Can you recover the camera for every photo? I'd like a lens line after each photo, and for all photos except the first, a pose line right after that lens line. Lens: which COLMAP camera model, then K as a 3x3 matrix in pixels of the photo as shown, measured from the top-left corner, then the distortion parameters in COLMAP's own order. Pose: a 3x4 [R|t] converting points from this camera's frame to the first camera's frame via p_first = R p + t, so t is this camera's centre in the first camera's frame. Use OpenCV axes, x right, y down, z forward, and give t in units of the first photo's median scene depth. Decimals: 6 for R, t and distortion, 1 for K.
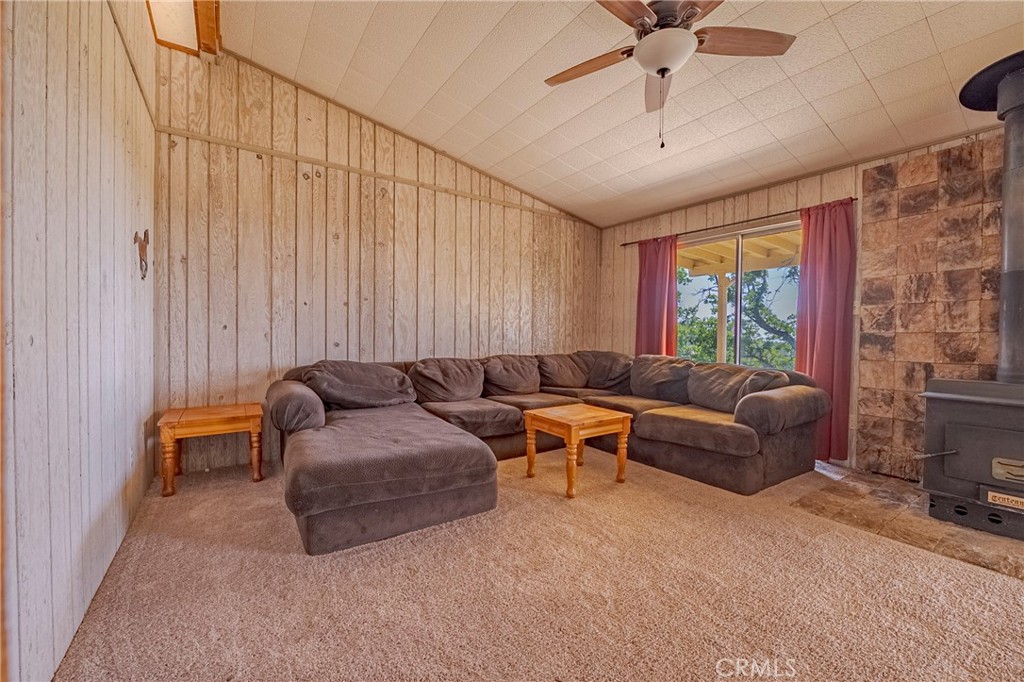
lens RADIAL K [[412.6, 0, 511.7], [0, 412.6, 341.8], [0, 0, 1]] dist [-0.011123, 0.000292]
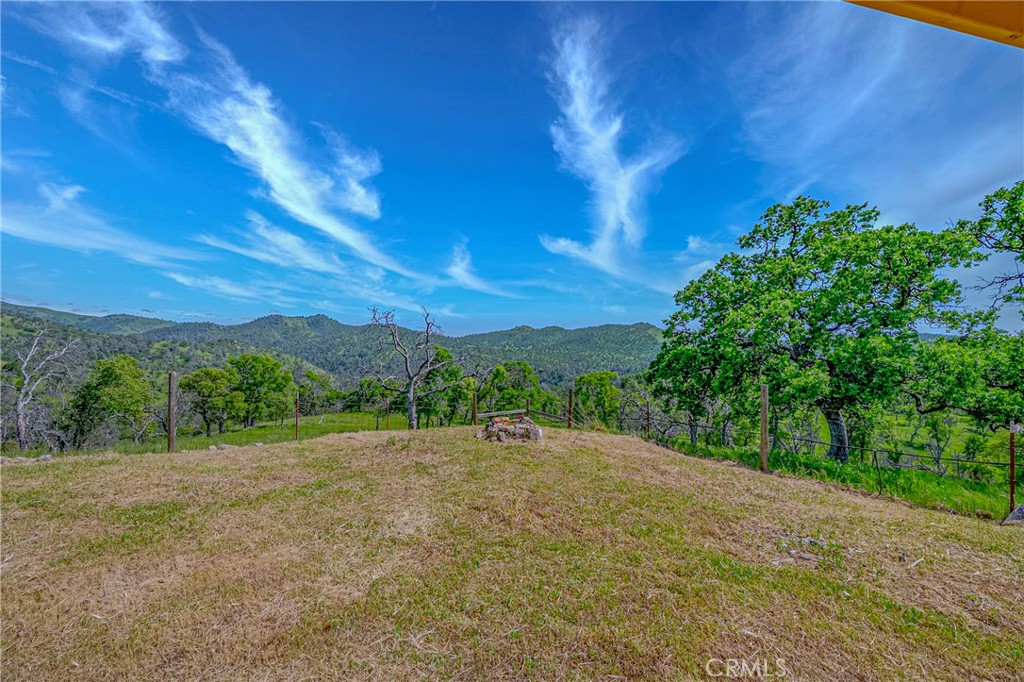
lens RADIAL K [[412.6, 0, 514.2], [0, 412.6, 346.3], [0, 0, 1]] dist [-0.011123, 0.000292]
pose [[0.912486, -0.013136, -0.408897, 0.101320], [0.003316, 0.999689, -0.024716, -0.027511], [0.409094, 0.021197, 0.912246, 0.279453]]
